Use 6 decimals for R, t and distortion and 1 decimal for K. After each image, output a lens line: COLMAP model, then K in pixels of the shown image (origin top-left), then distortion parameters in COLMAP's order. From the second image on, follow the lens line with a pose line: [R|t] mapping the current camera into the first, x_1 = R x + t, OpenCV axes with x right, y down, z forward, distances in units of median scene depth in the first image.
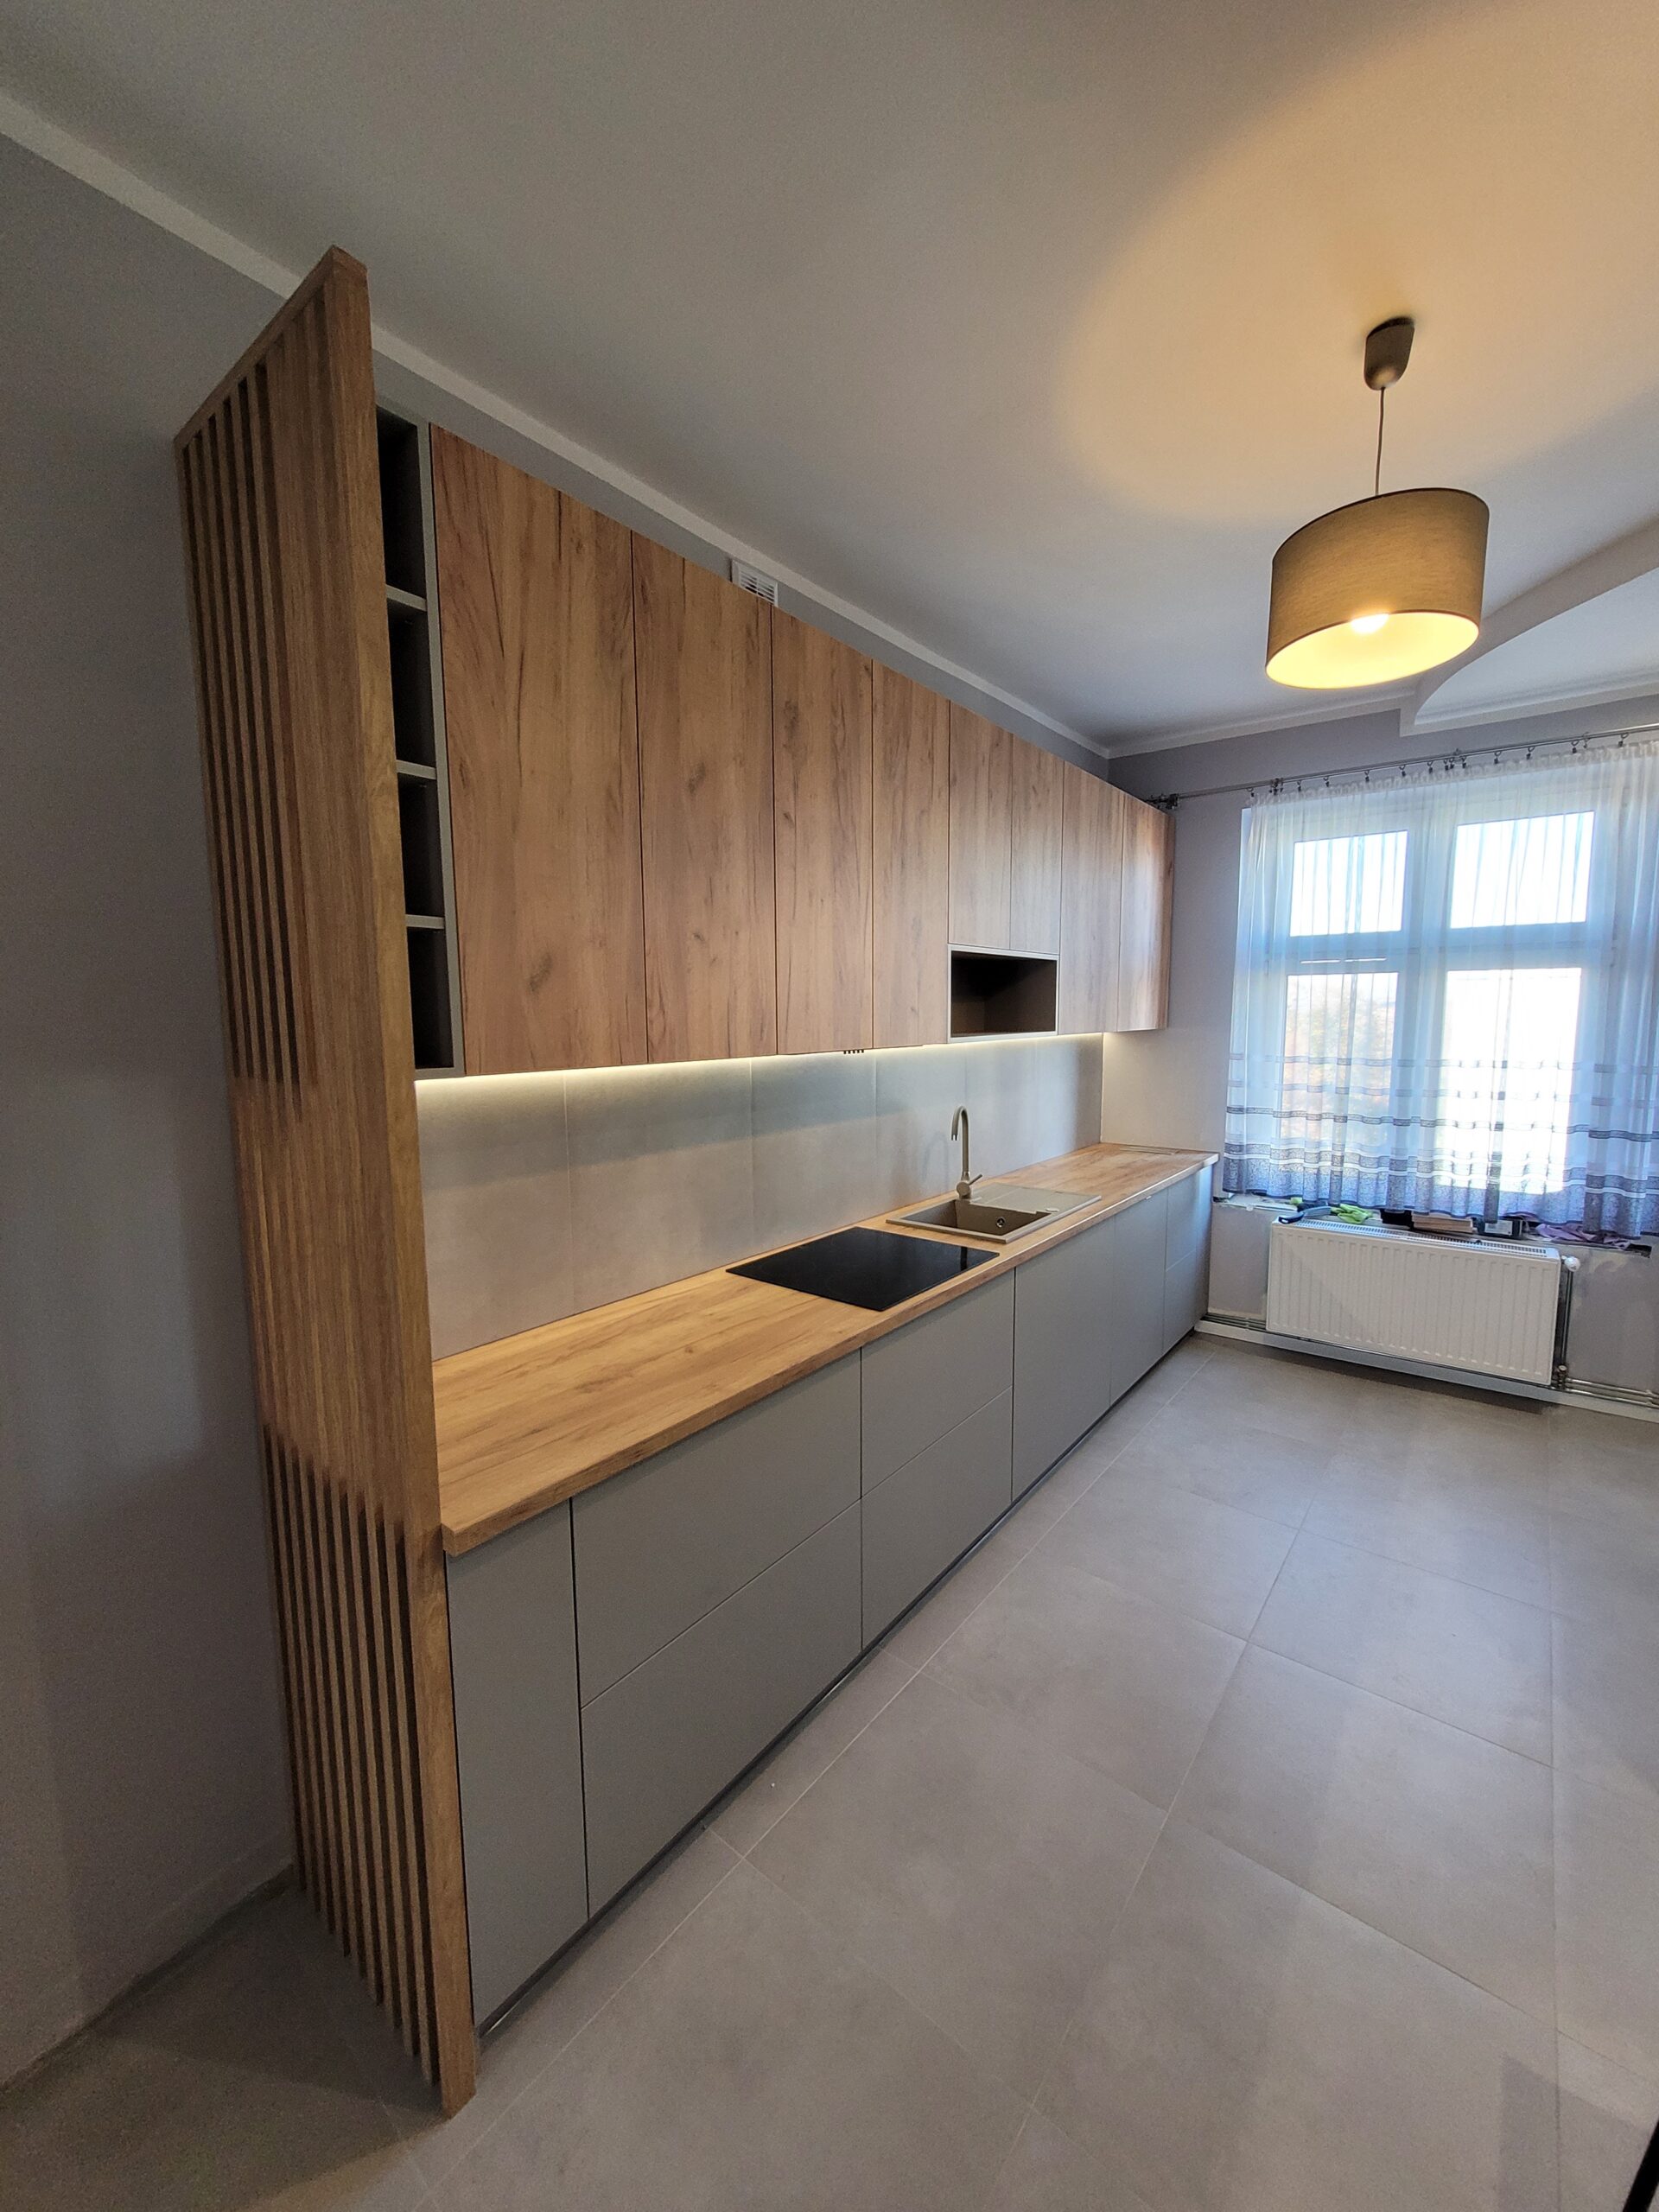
lens RADIAL K [[877.2, 0, 829.5], [0, 877.2, 1106.0], [0, 0, 1]] dist [-0.000680, -0.000133]
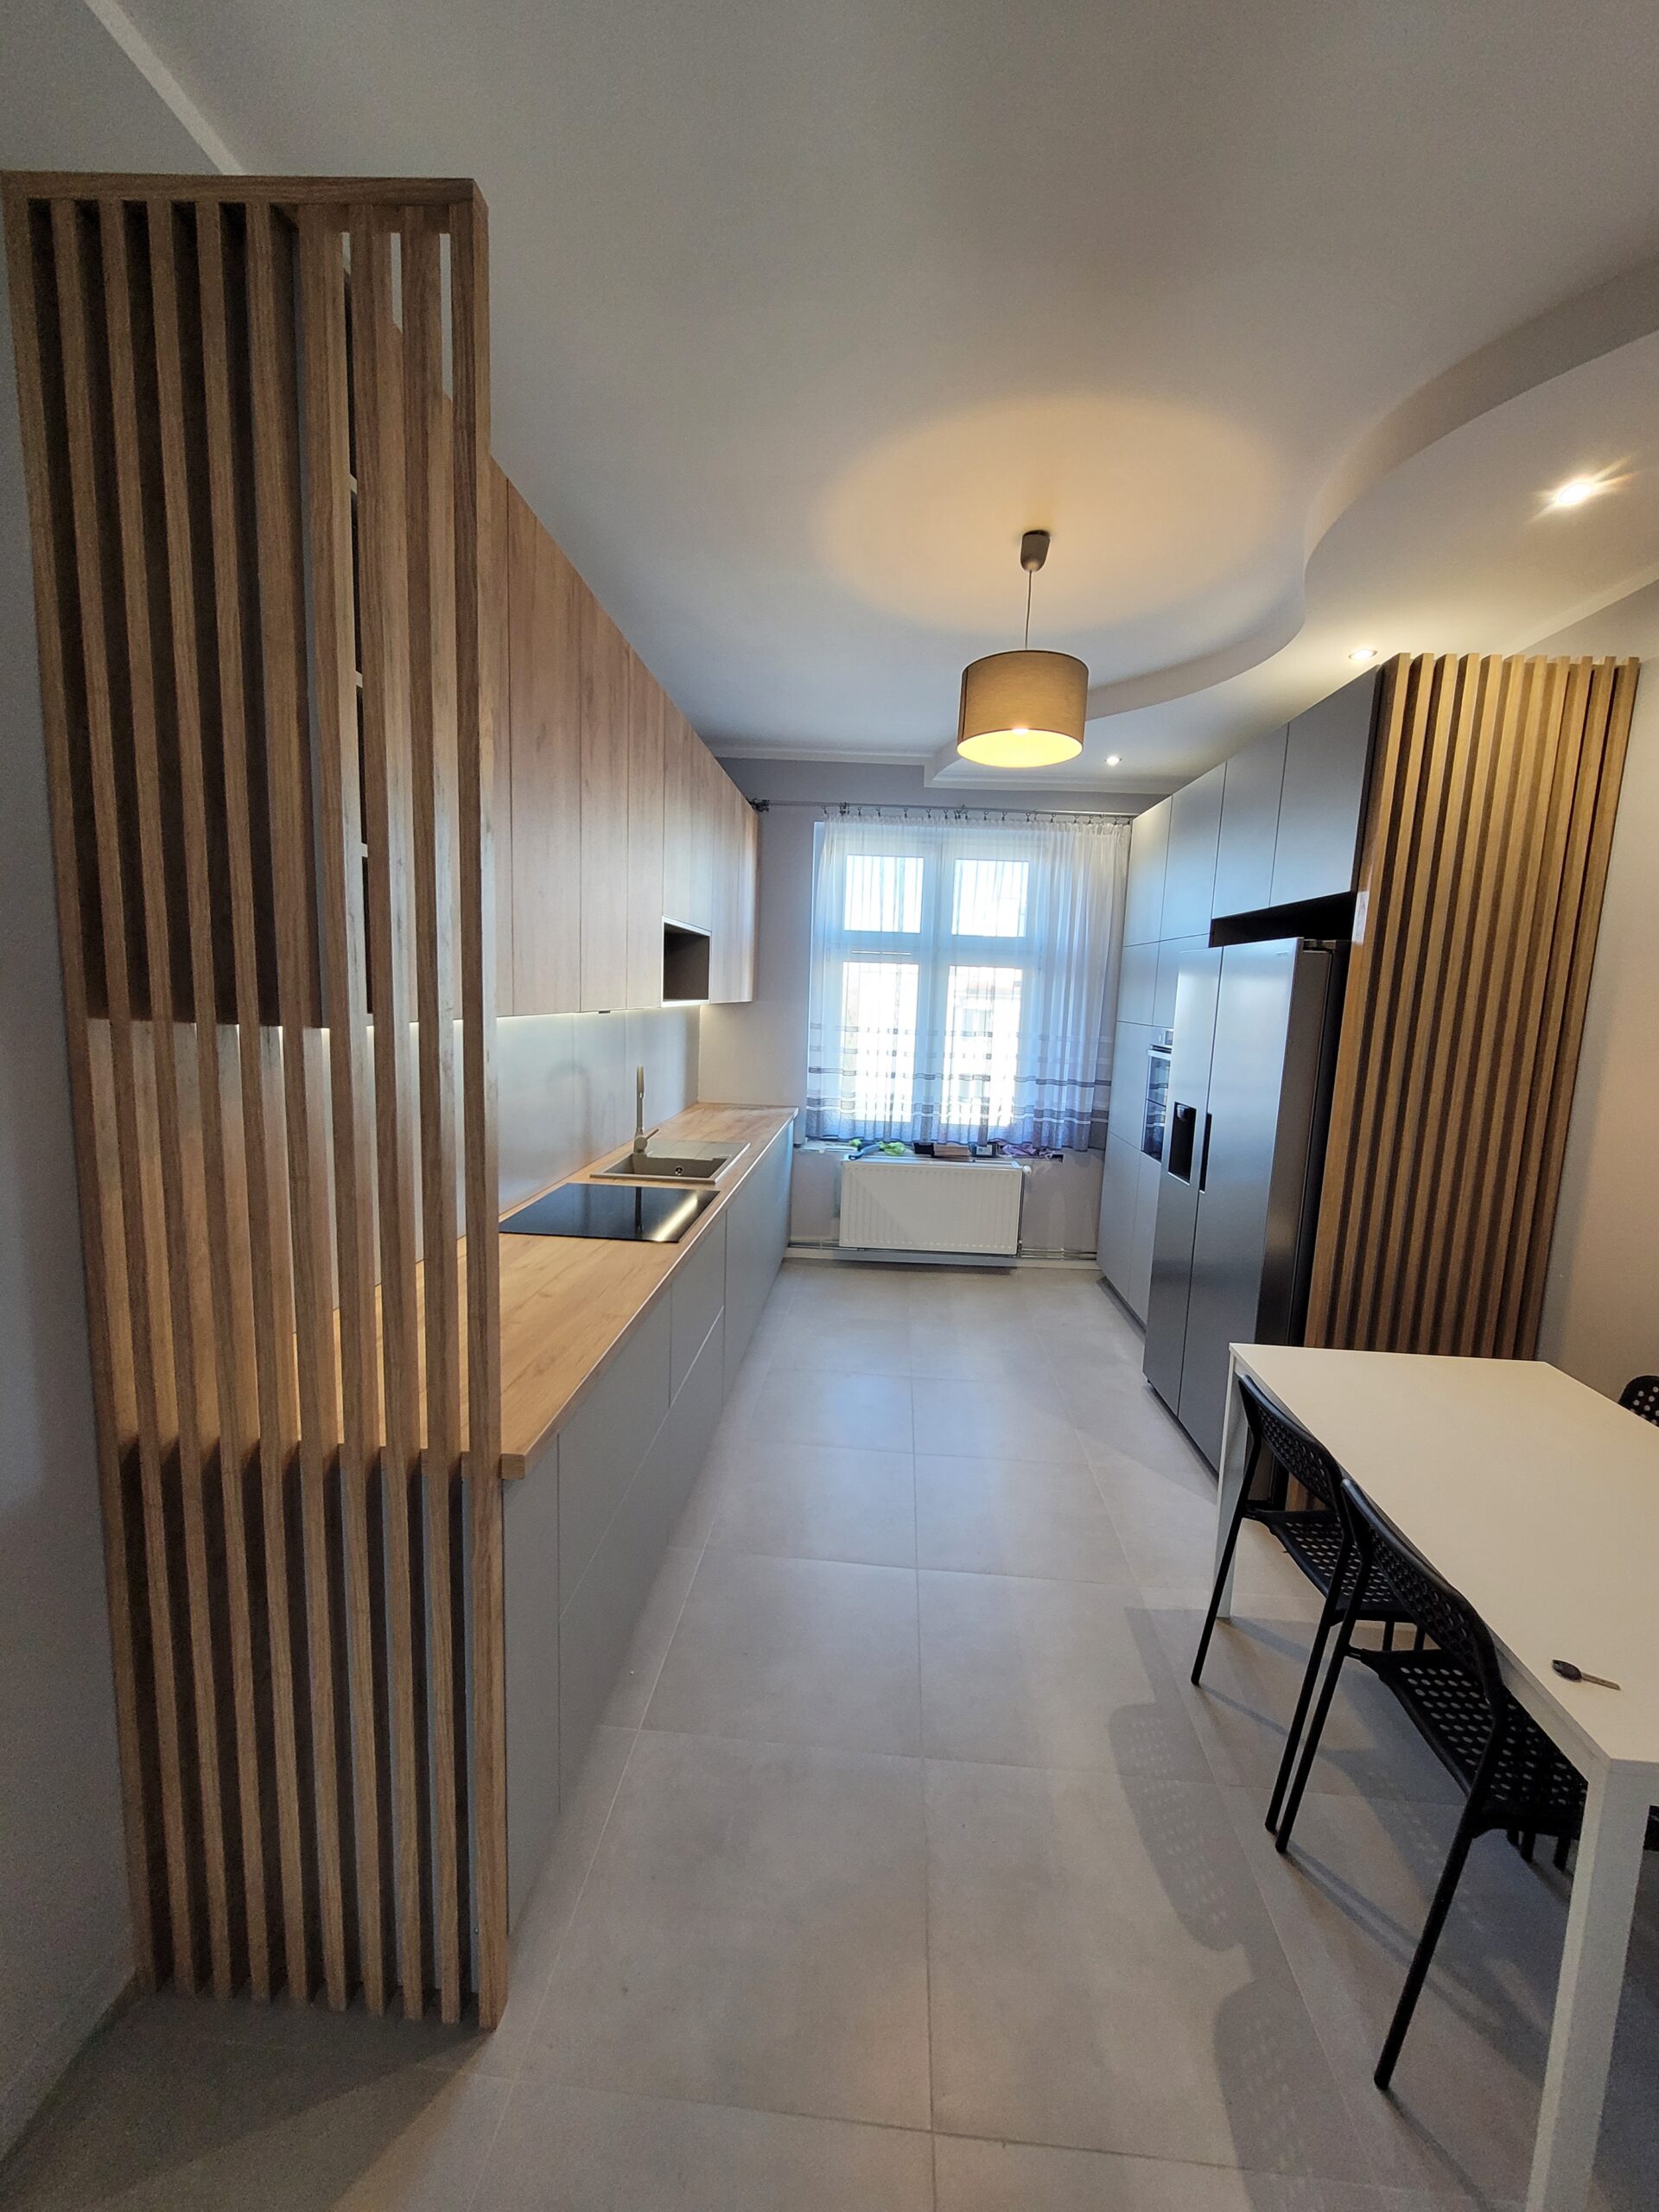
lens RADIAL K [[890.7, 0, 829.5], [0, 890.7, 1106.0], [0, 0, 1]] dist [0.001088, 0.000121]
pose [[0.815679, -0.034395, 0.577482, -0.268771], [0.018533, 0.999272, 0.033341, 0.014800], [-0.578208, -0.016493, 0.815722, -0.026224]]
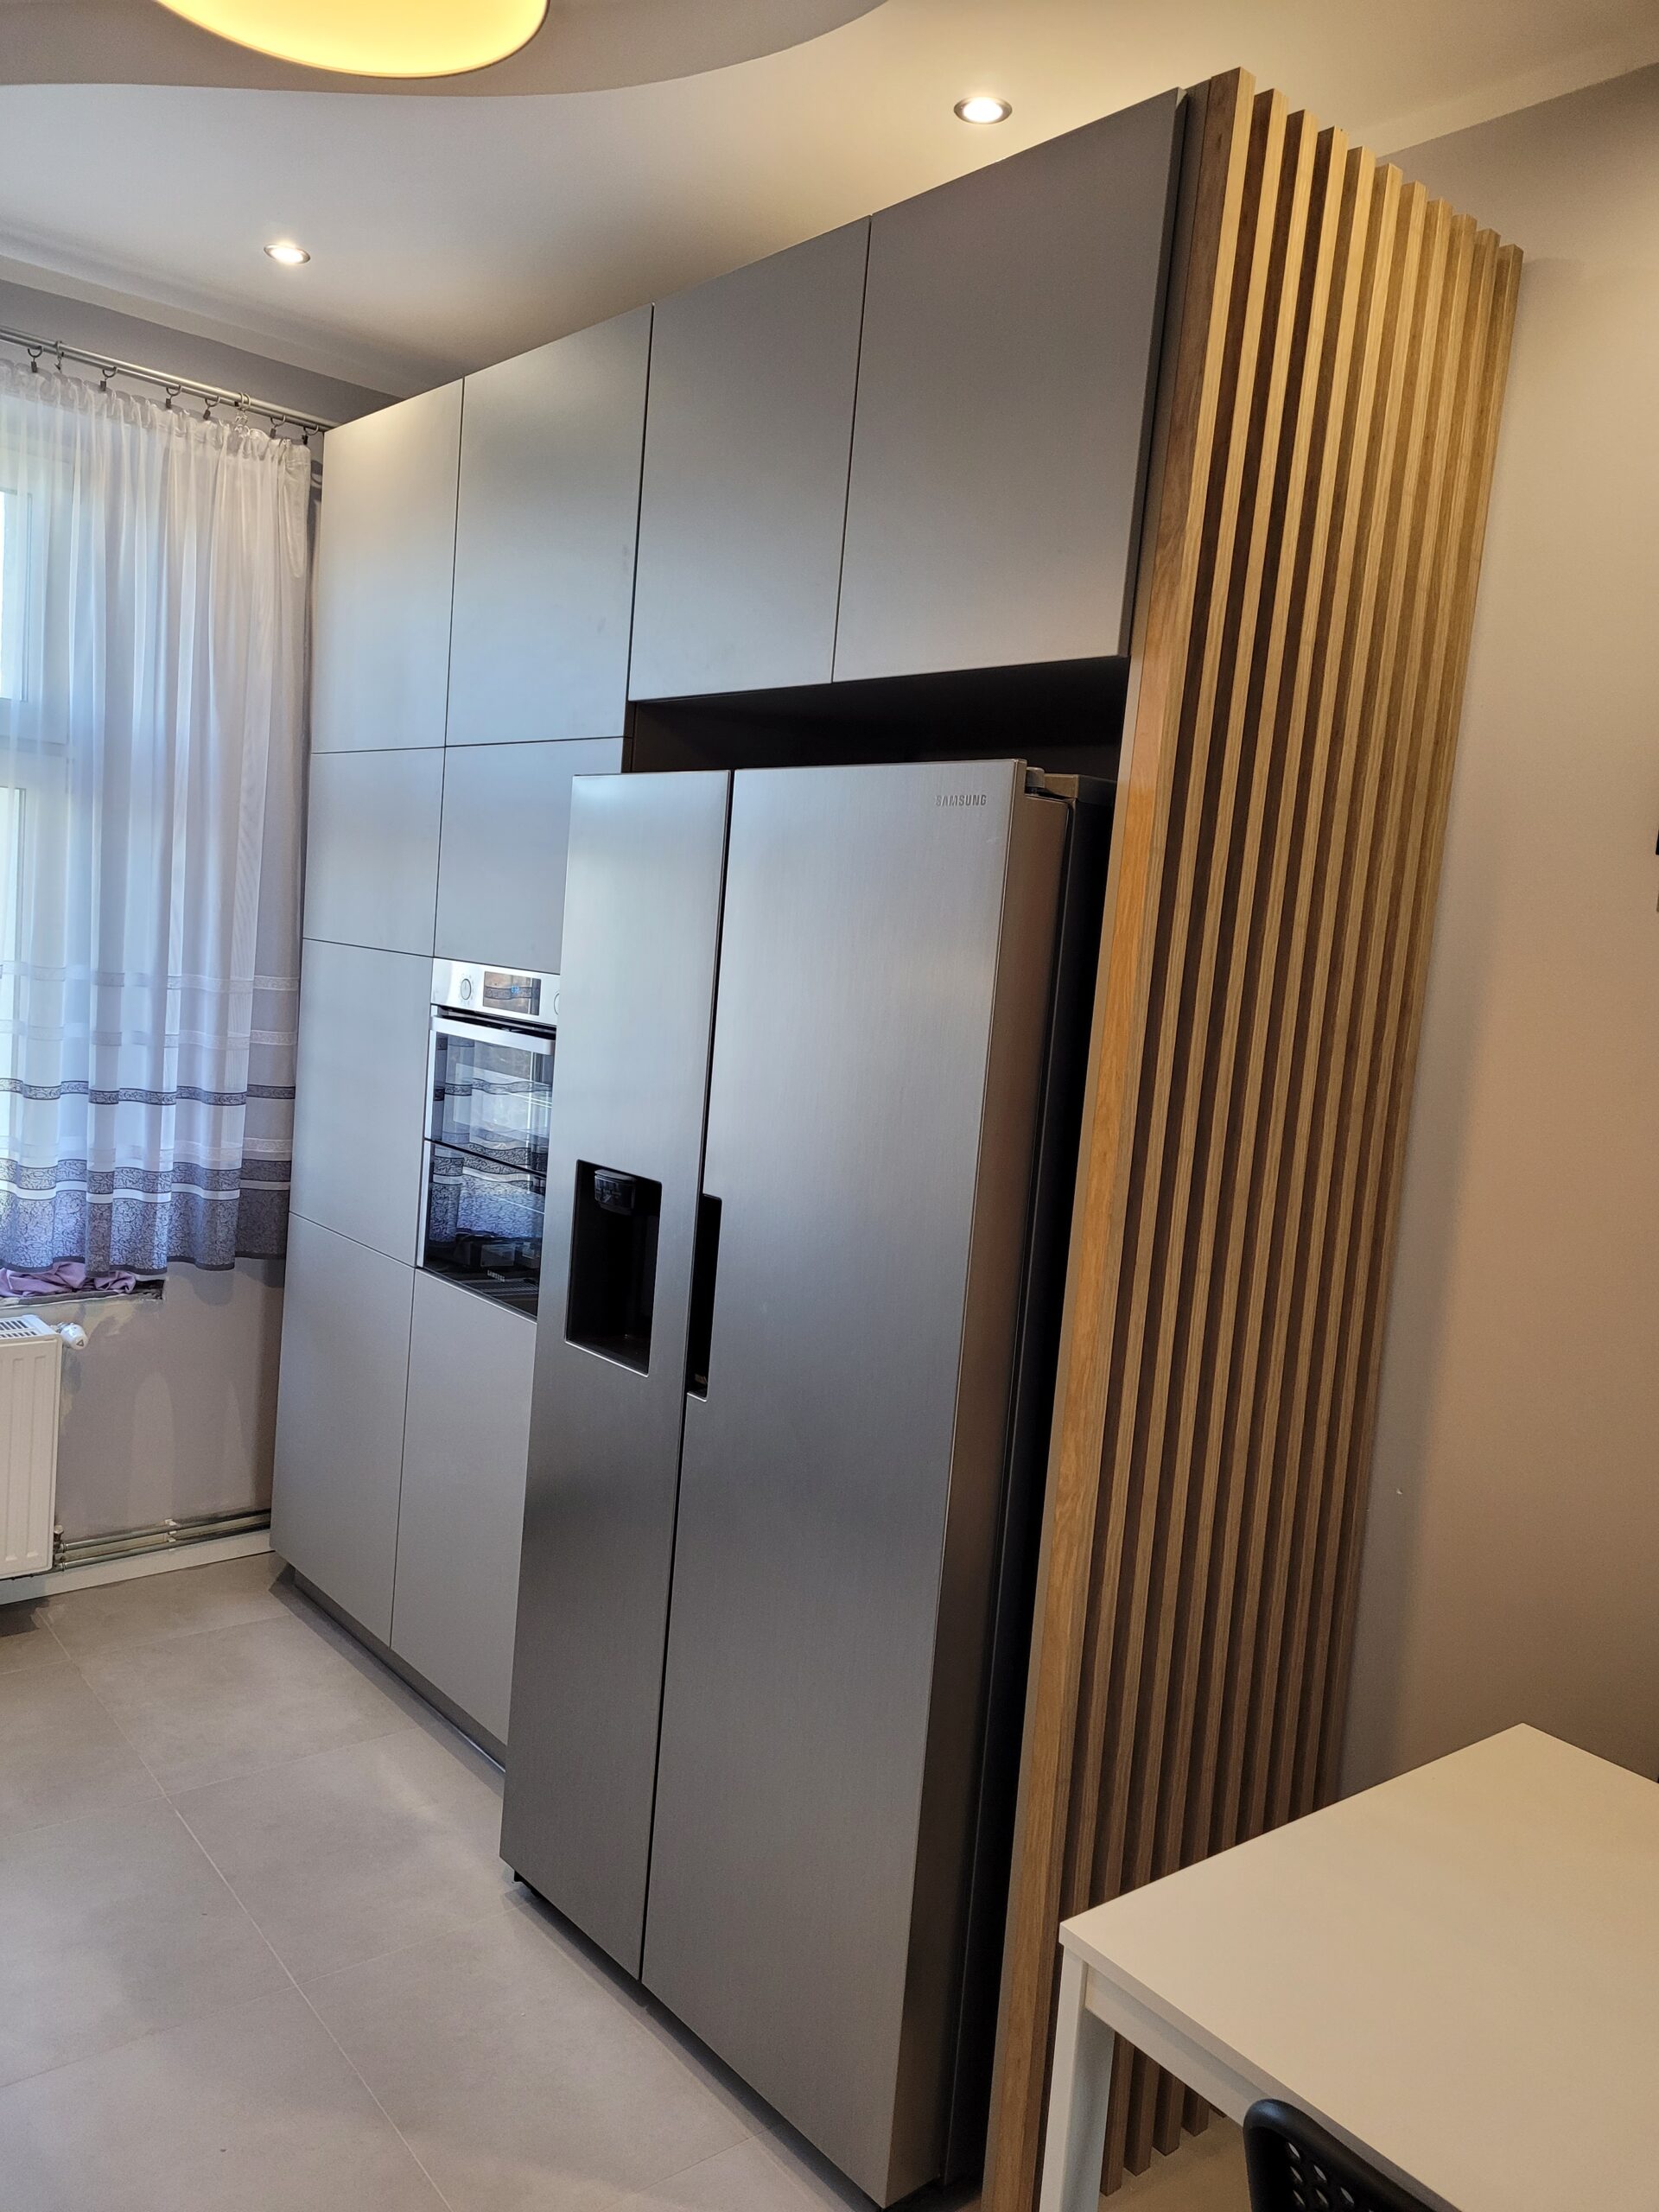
lens RADIAL K [[1659.2, 0, 829.0], [0, 1659.2, 1093.8], [0, 0, 1]] dist [0.050644, 0.000048]
pose [[0.198830, -0.071031, 0.977457, -0.065690], [0.031815, 0.997312, 0.066002, -0.023412], [-0.979518, 0.017975, 0.200555, 0.308755]]
